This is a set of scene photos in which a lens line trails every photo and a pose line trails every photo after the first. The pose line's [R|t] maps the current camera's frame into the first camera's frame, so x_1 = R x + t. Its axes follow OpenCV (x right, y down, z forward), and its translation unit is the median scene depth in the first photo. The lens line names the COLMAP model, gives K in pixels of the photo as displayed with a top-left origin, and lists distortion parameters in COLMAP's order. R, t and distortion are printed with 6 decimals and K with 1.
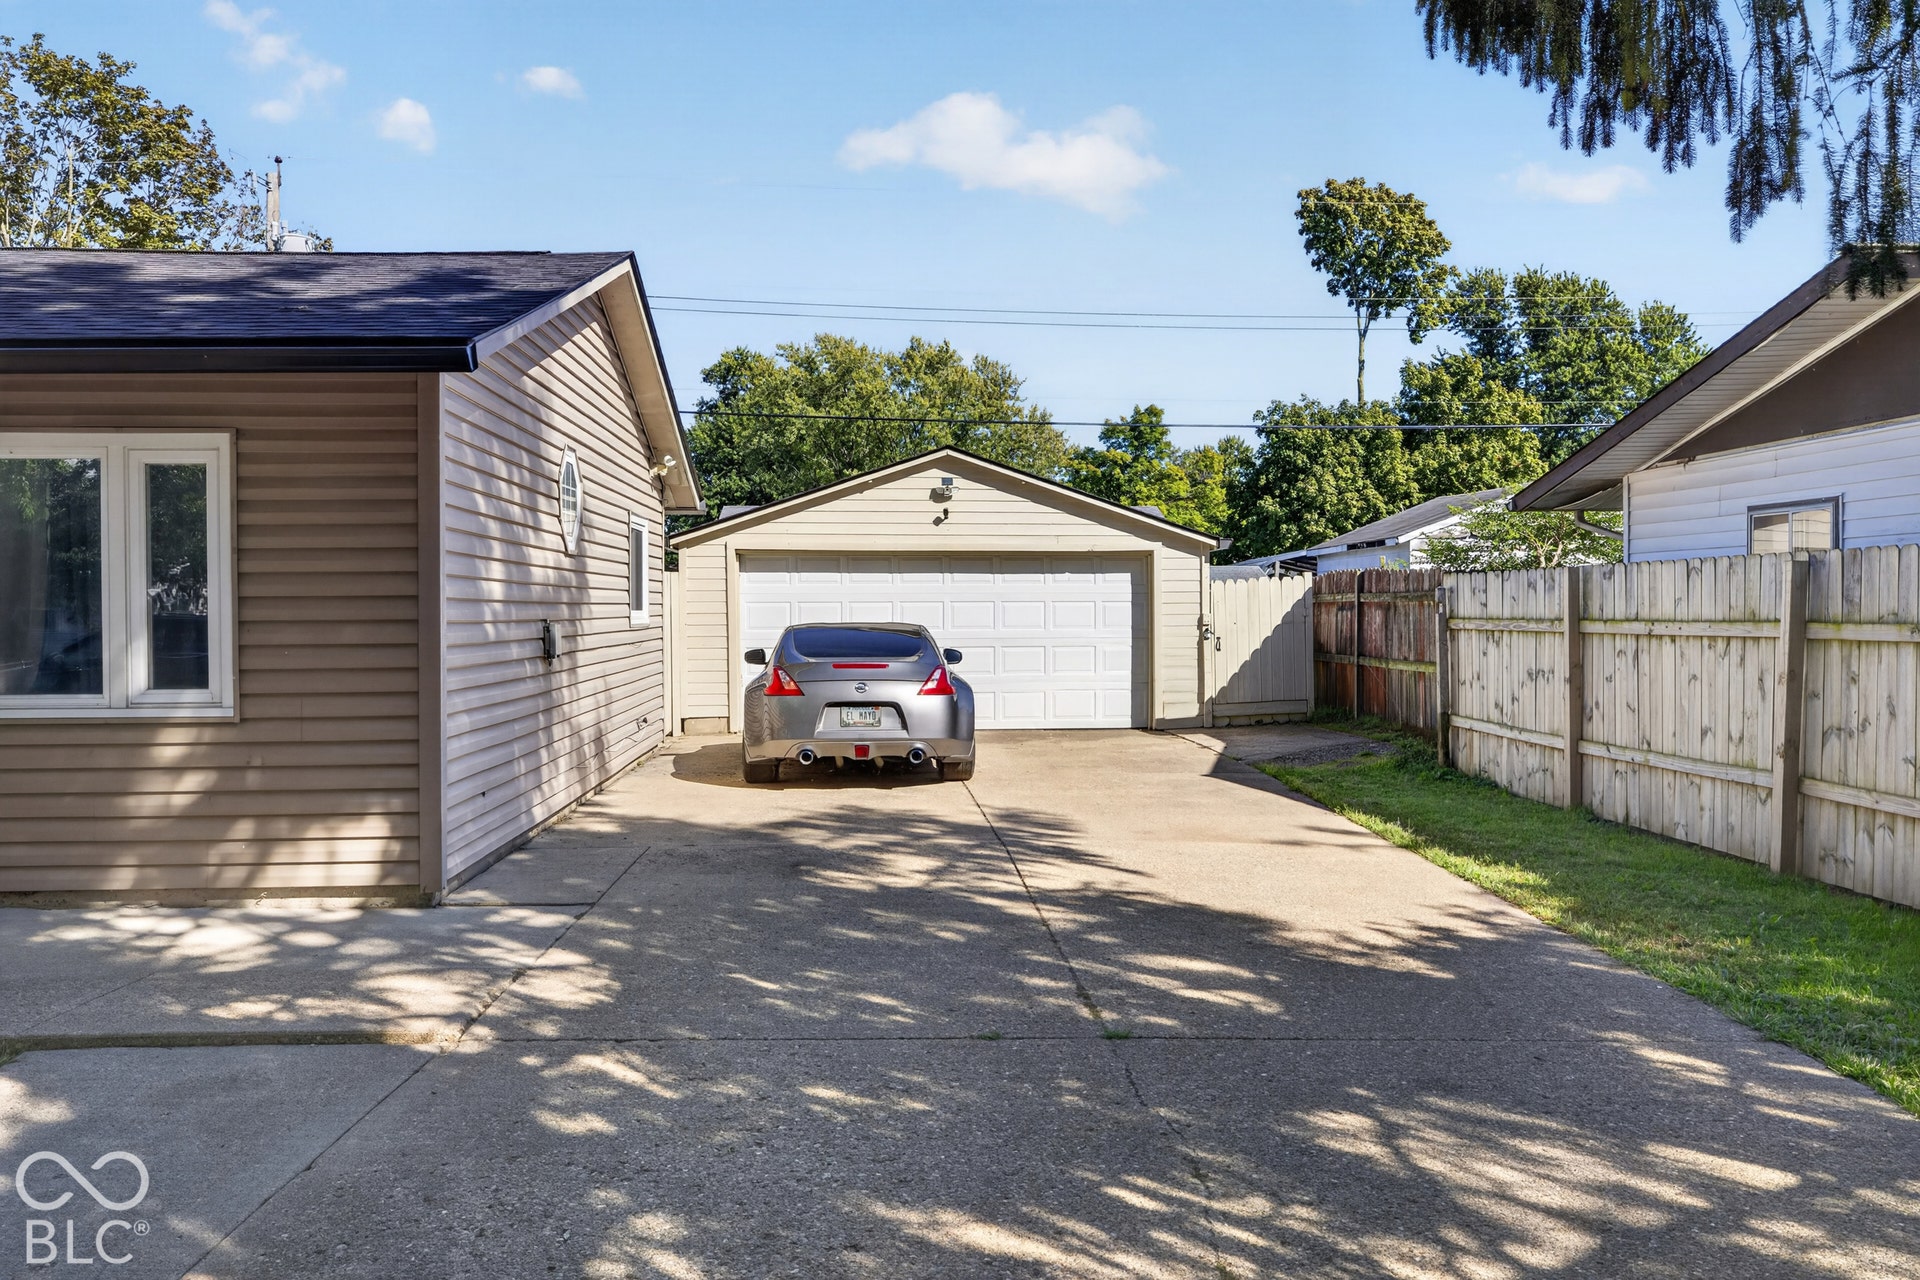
lens RADIAL K [[1410.4, 0, 951.9], [0, 1410.4, 638.2], [0, 0, 1]] dist [0.013663, -0.011204]
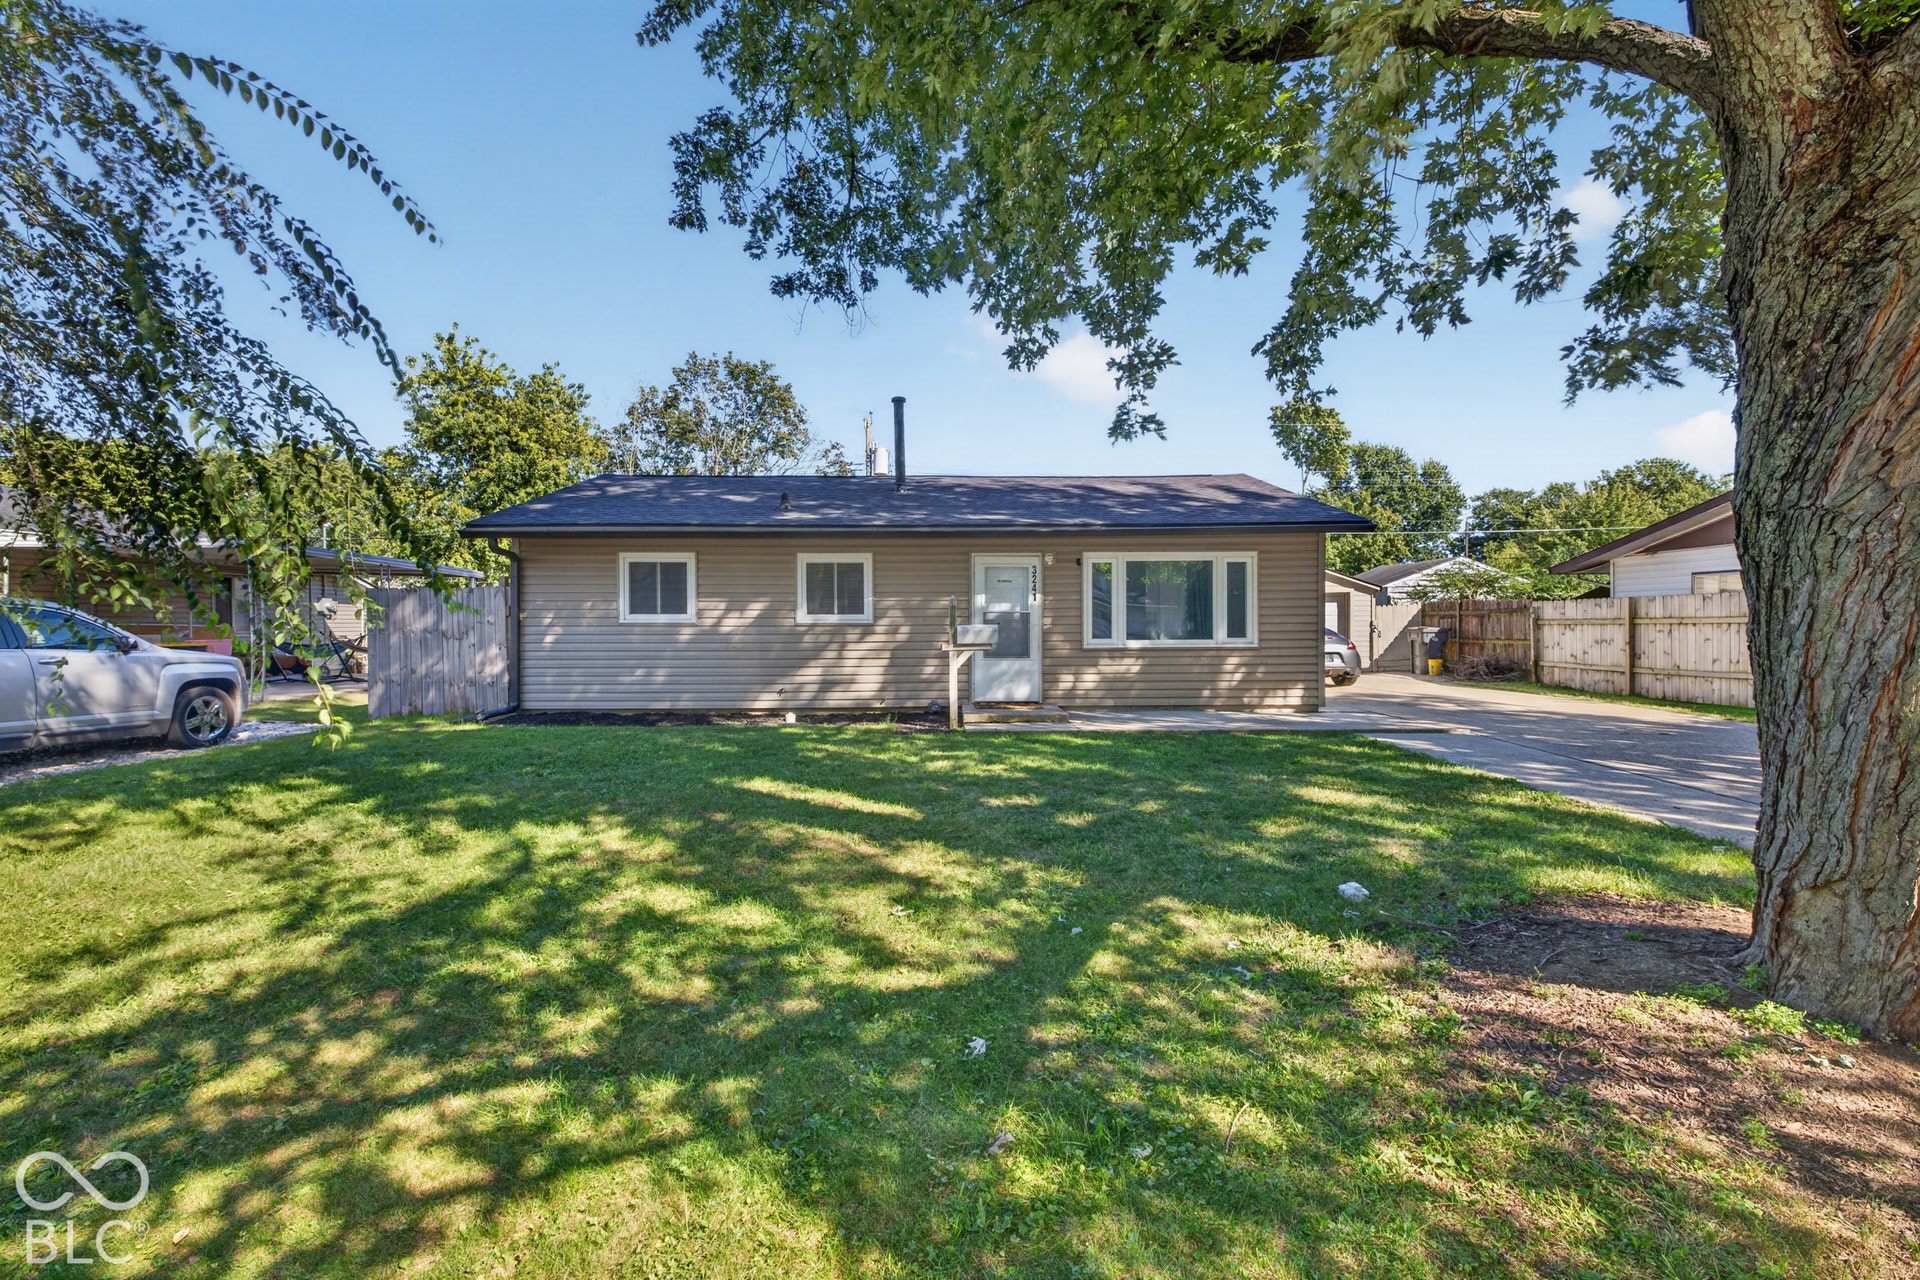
lens RADIAL K [[789.6, 0, 950.5], [0, 789.6, 636.4], [0, 0, 1]] dist [0.003838, -0.000635]
pose [[0.999062, -0.000398, -0.043312, -0.863741], [-0.000021, 0.999953, -0.009671, 0.038968], [0.043313, 0.009662, 0.999015, -0.544036]]
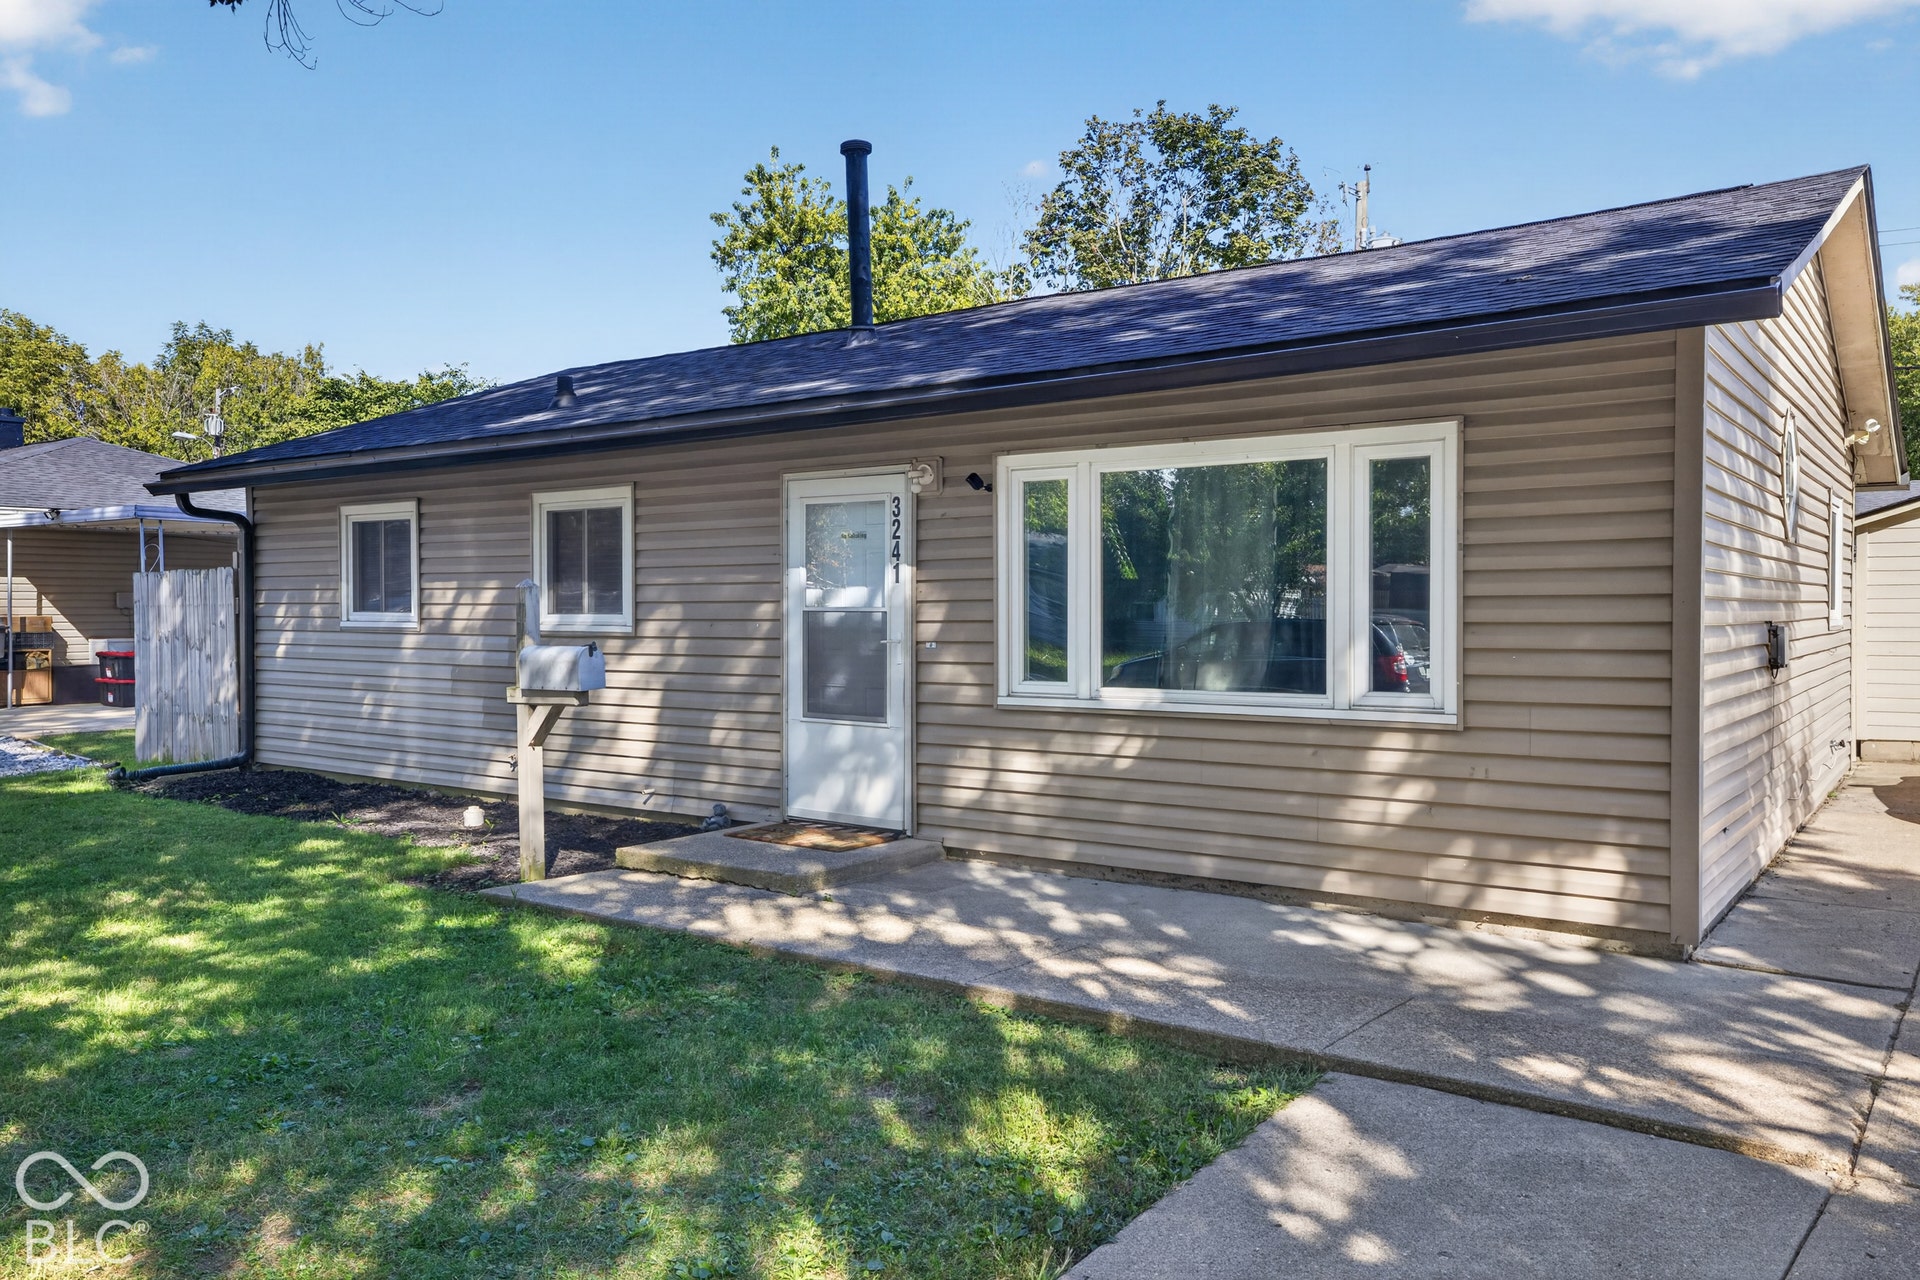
lens RADIAL K [[1410.4, 0, 942.7], [0, 1410.4, 631.9], [0, 0, 1]] dist [0.013663, -0.011204]
pose [[0.767827, 0.013332, -0.640518, -0.136758], [-0.014629, 0.999888, 0.003276, -0.002865], [0.640490, 0.006854, 0.767936, 0.053212]]
